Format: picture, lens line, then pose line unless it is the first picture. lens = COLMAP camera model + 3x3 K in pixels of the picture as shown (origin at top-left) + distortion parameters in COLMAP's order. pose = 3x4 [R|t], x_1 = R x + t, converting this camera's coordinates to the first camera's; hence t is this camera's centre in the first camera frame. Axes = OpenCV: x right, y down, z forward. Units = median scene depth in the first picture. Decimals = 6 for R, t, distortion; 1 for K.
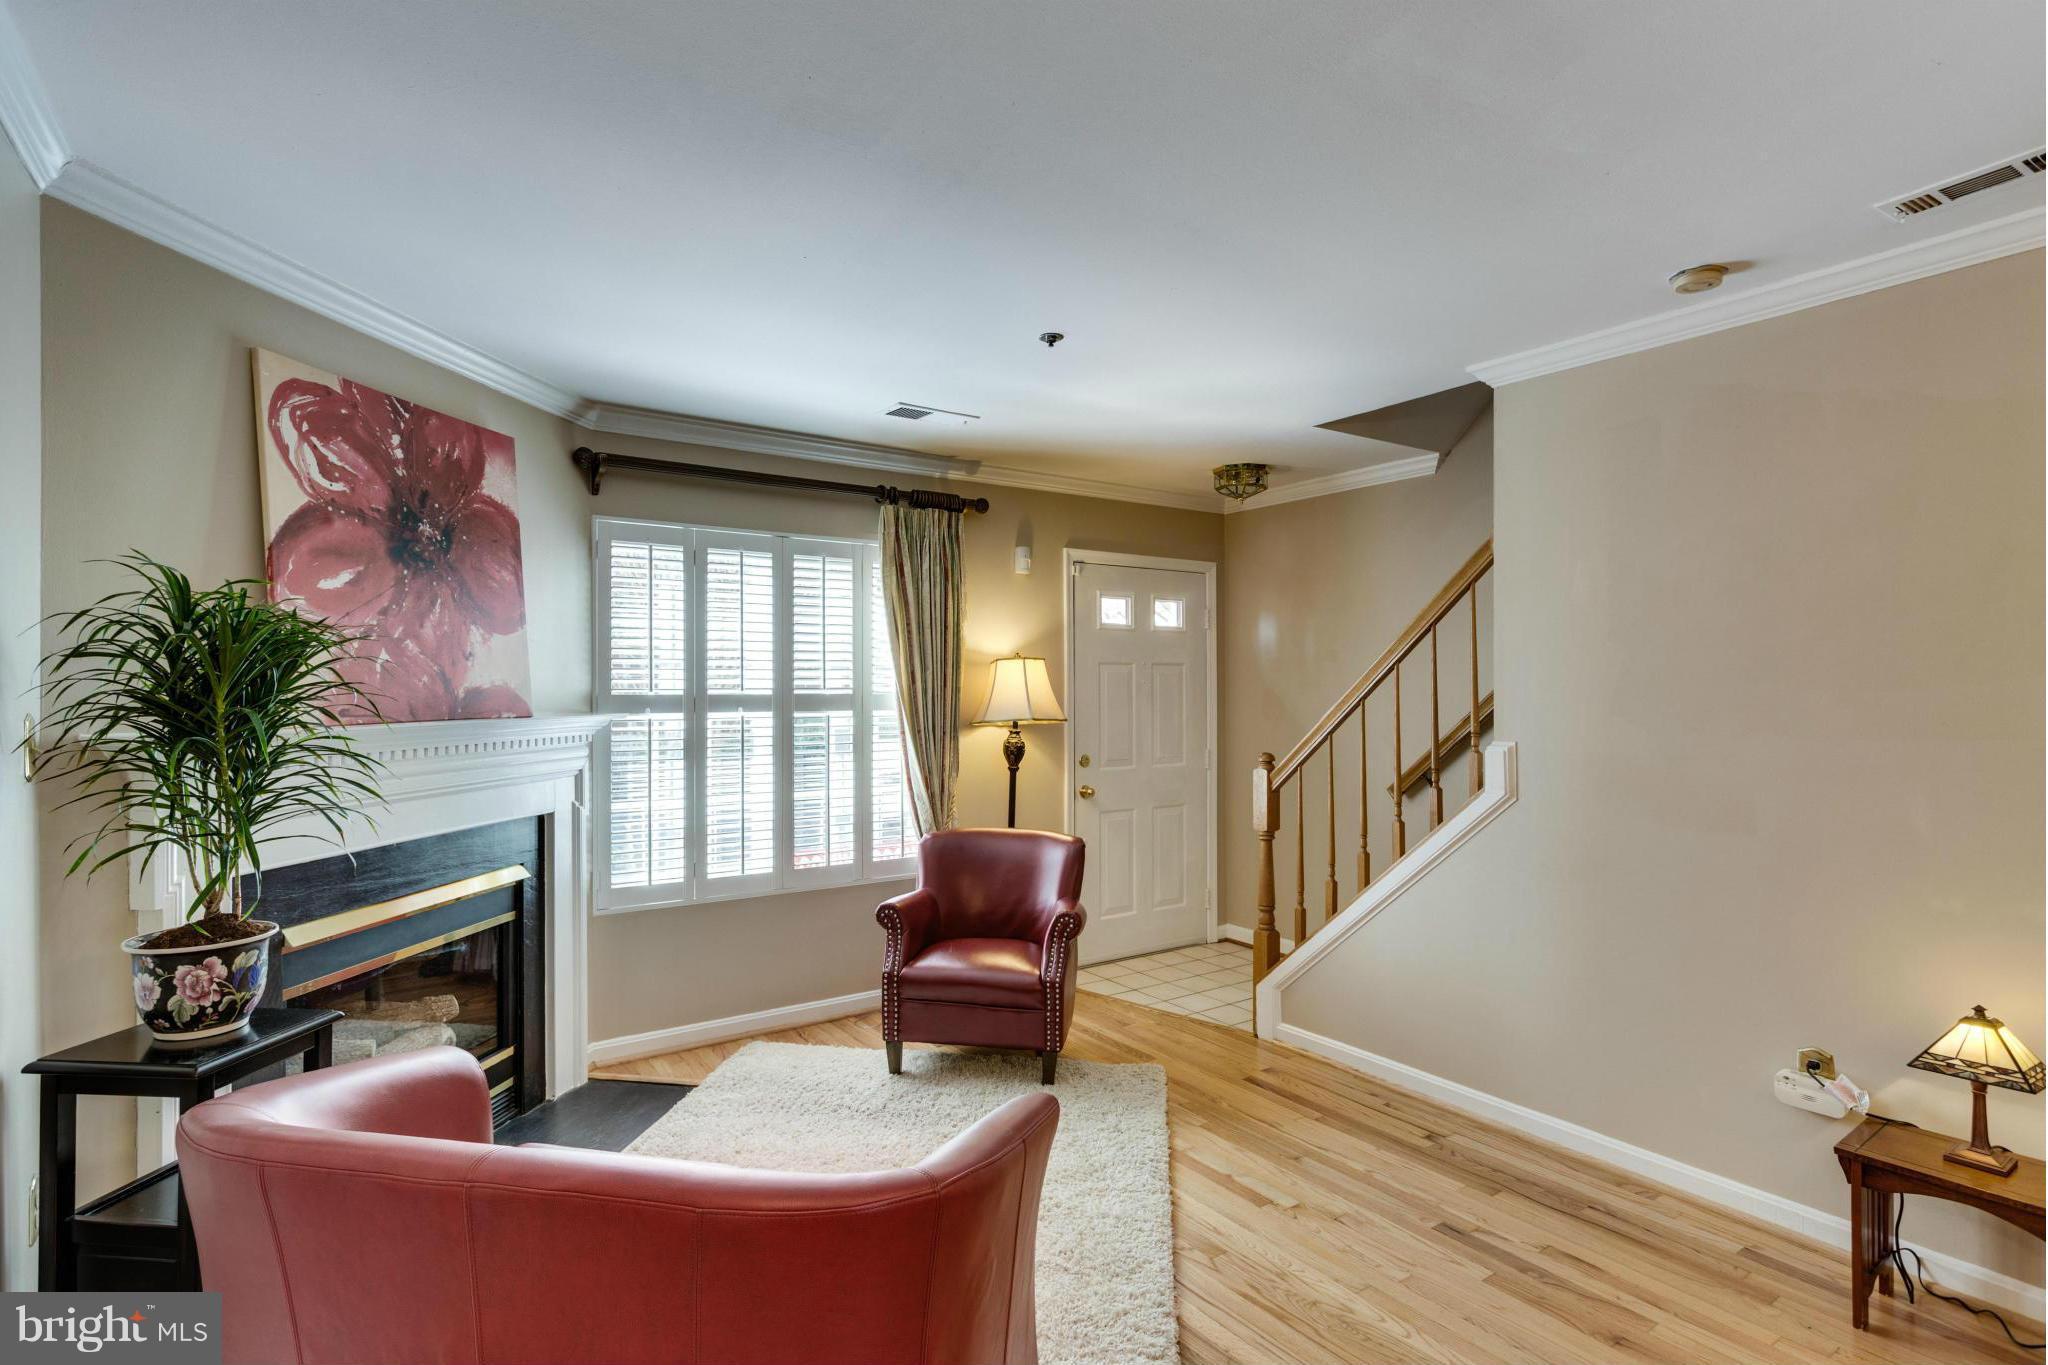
lens RADIAL K [[1021.3, 0, 1024.0], [0, 1021.3, 682.5], [0, 0, 1]] dist [0.000579, 0.000077]
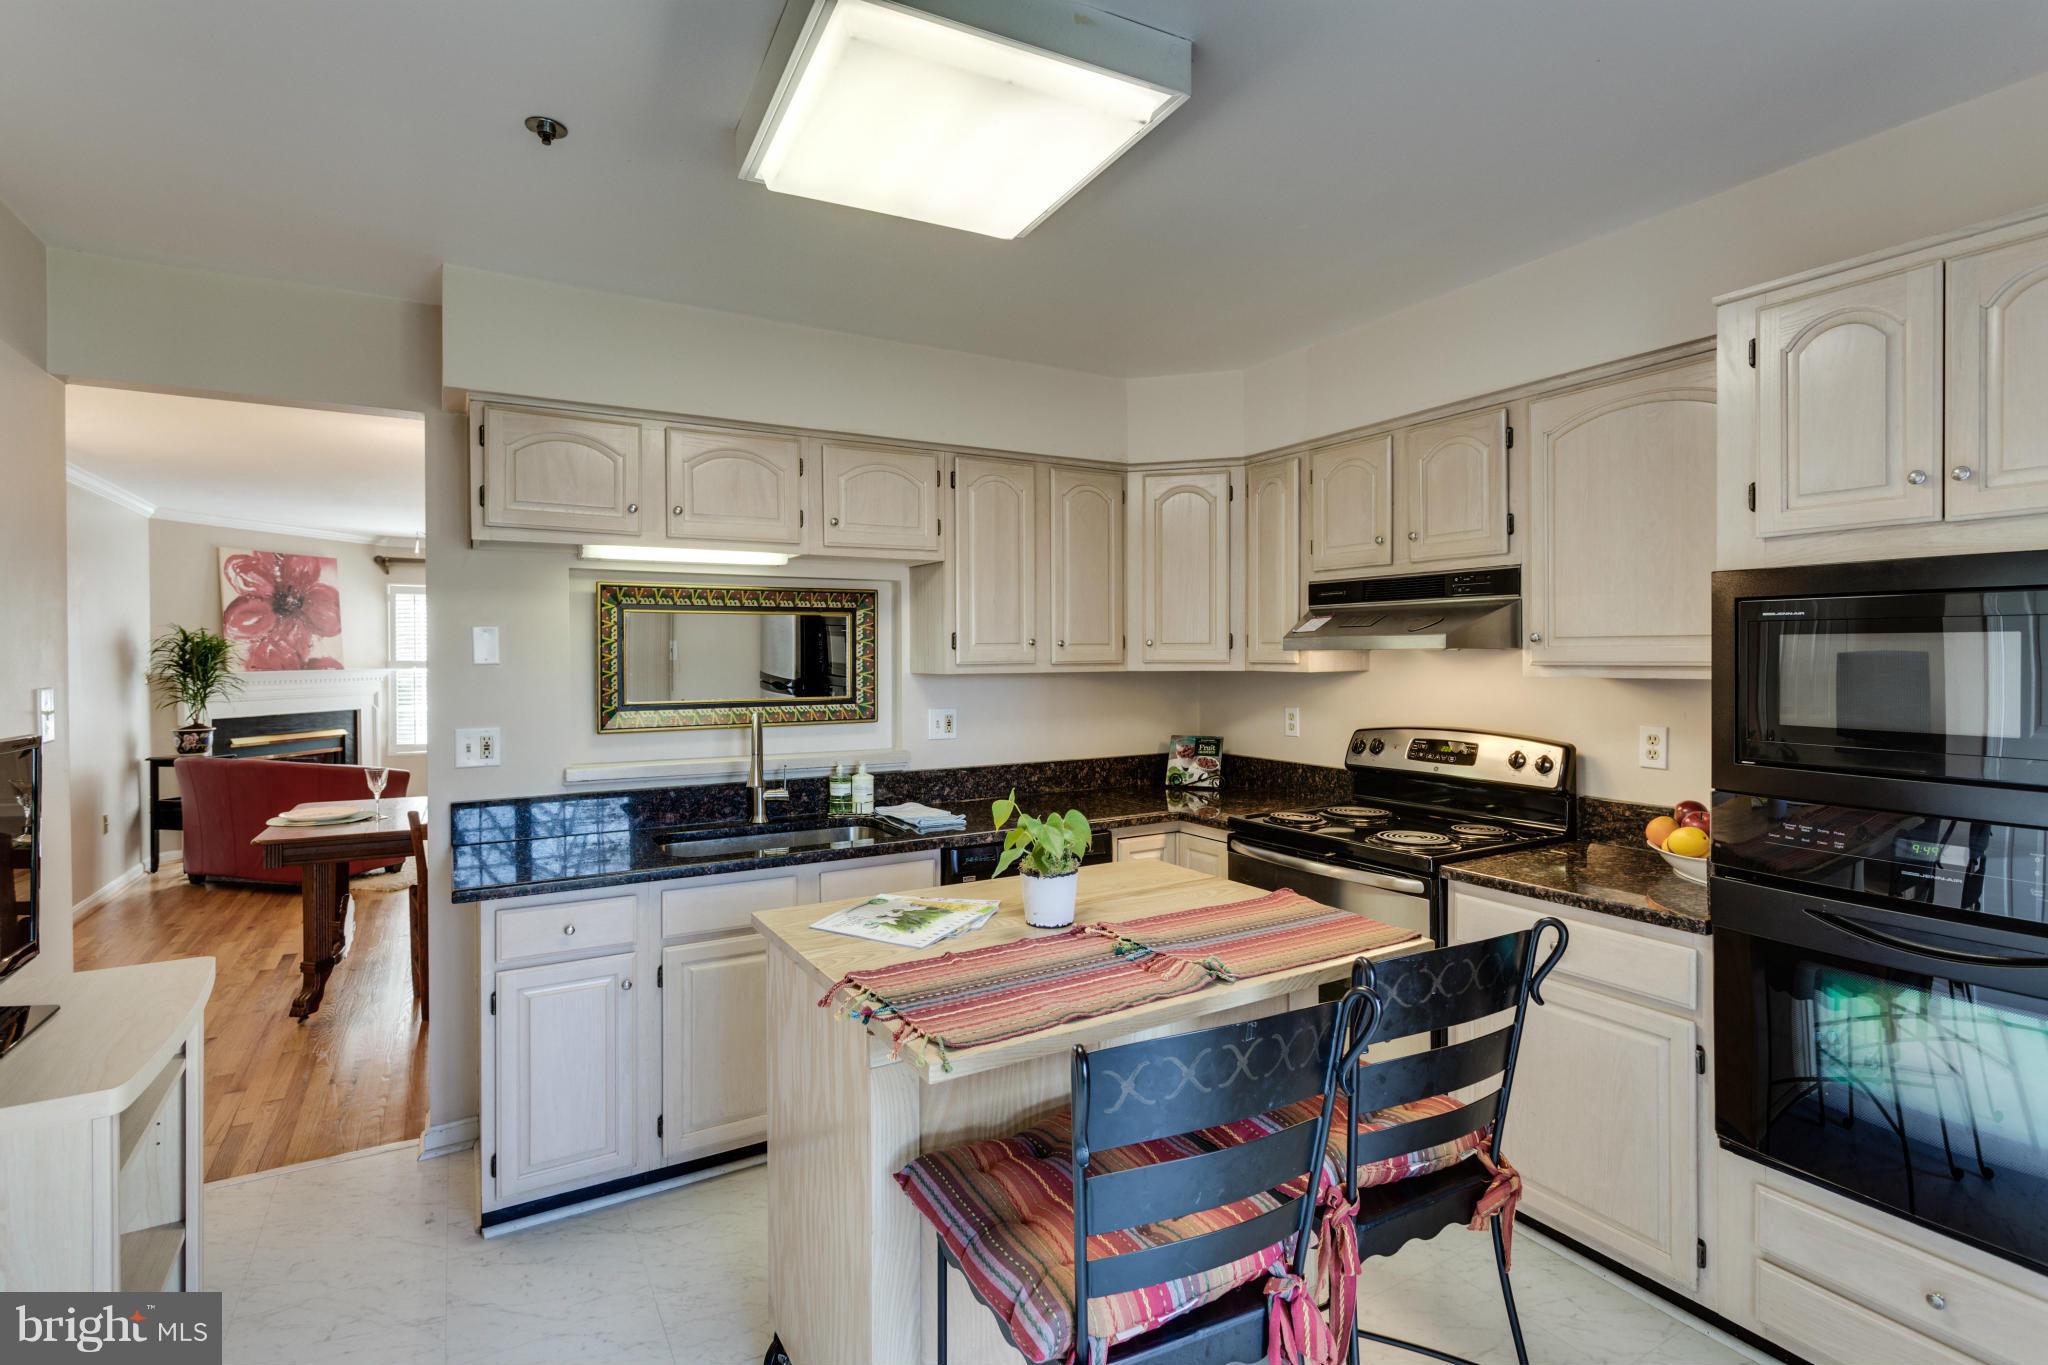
lens RADIAL K [[992.4, 0, 1023.0], [0, 992.4, 665.4], [0, 0, 1]] dist [0.003582, 0.001244]
pose [[0.996104, 0.001454, -0.088179, 1.280627], [0.000119, 0.999841, 0.017833, -0.018424], [0.088191, -0.017774, 0.995945, -1.181206]]
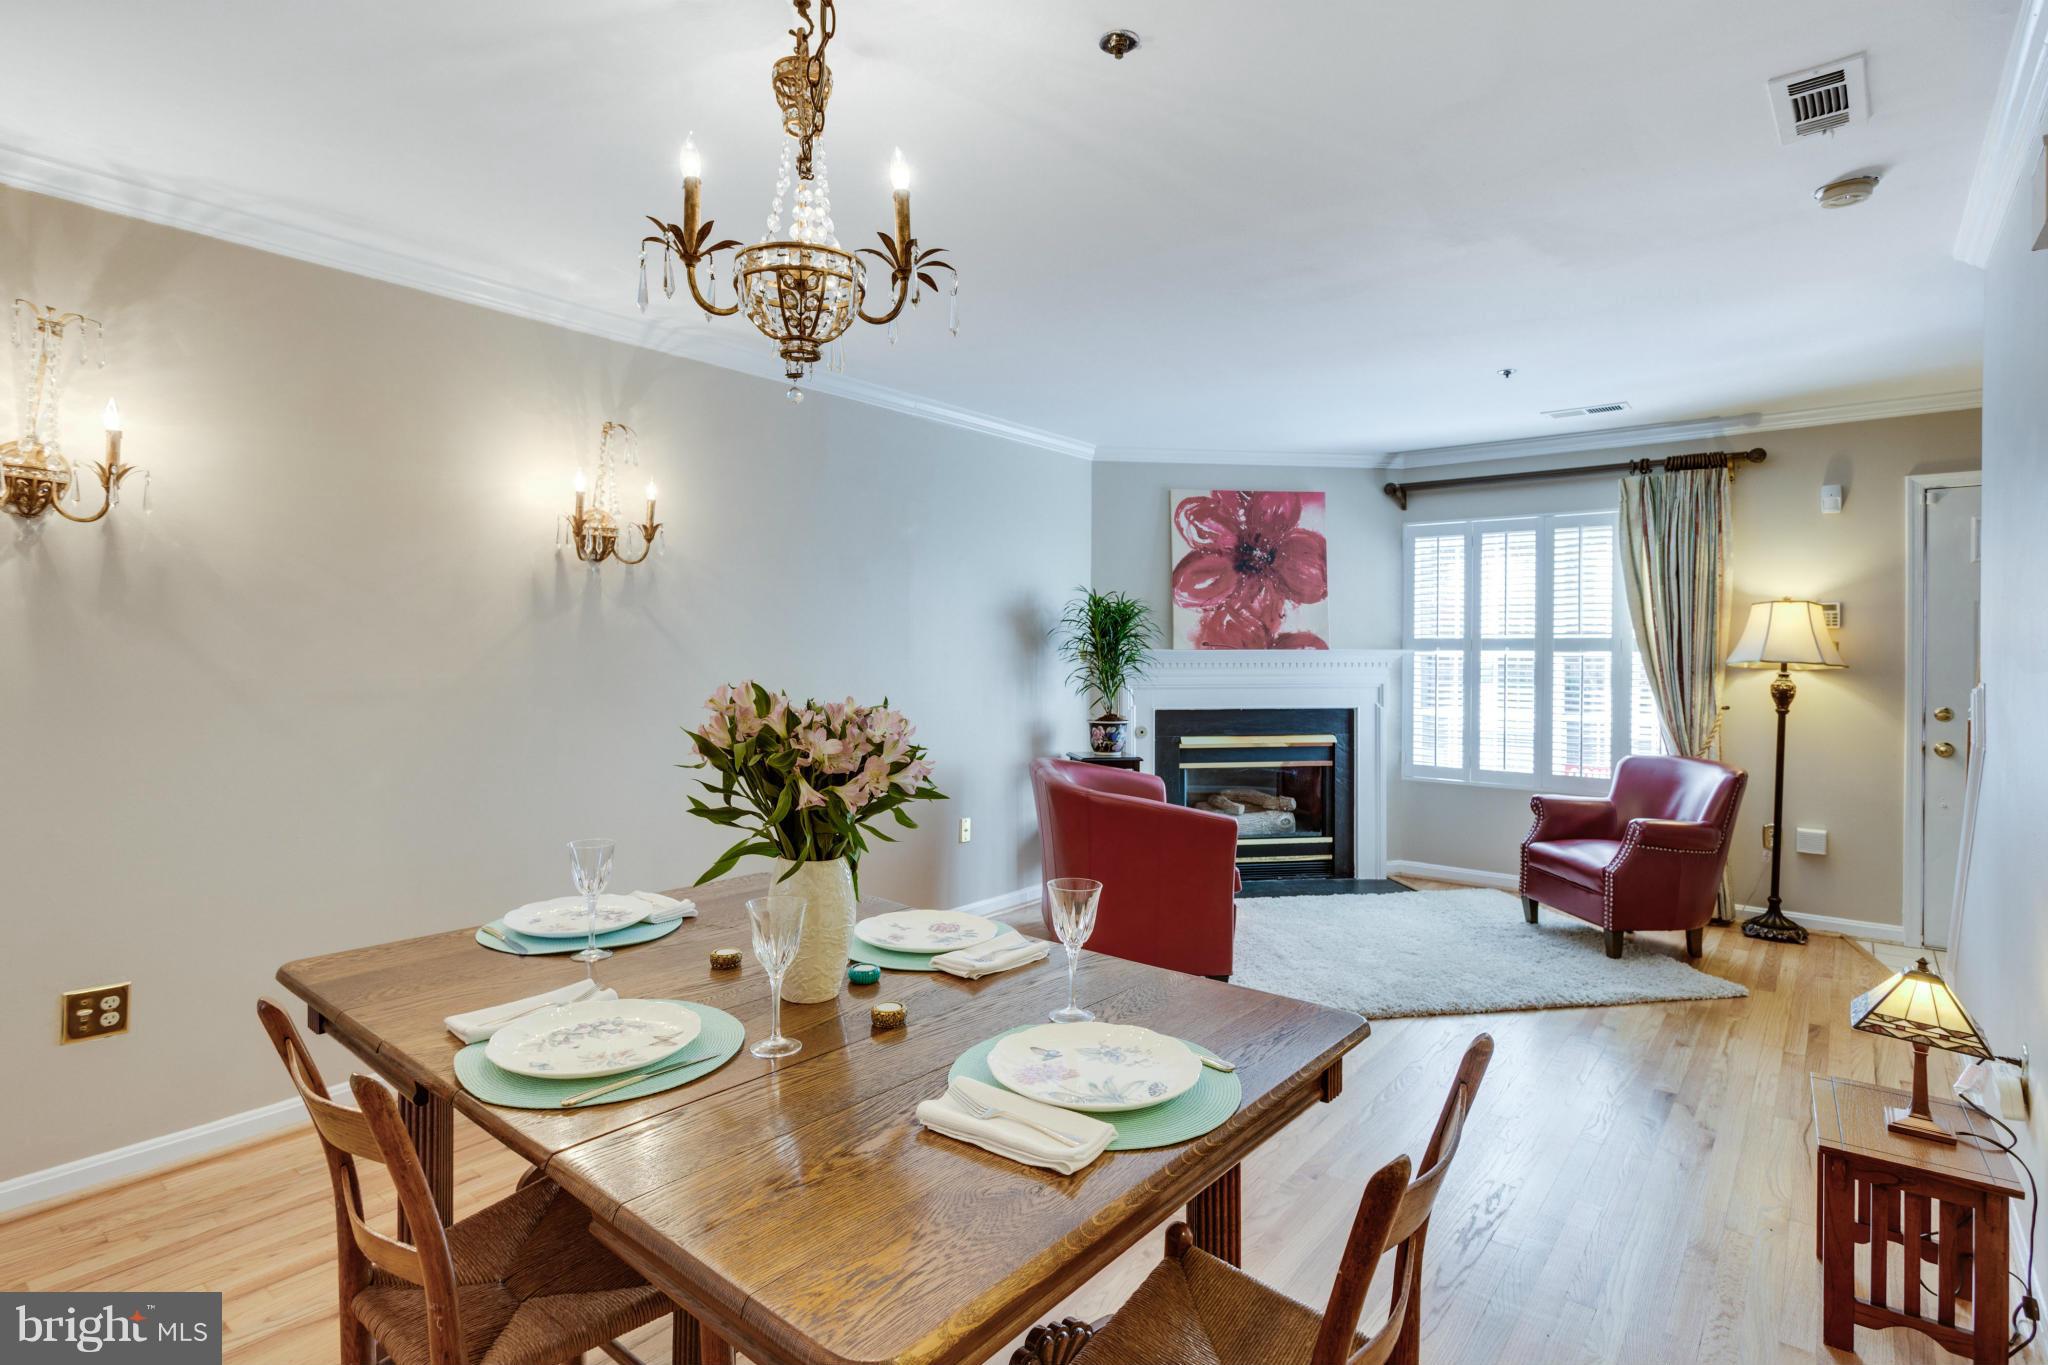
lens RADIAL K [[1029.3, 0, 1009.1], [0, 1029.3, 651.6], [0, 0, 1]] dist [0.003811, 0.000402]
pose [[0.275674, 0.005648, -0.961235, 0.978012], [0.001364, 0.999979, 0.006267, 0.022925], [0.961250, -0.003039, 0.275661, -0.015962]]
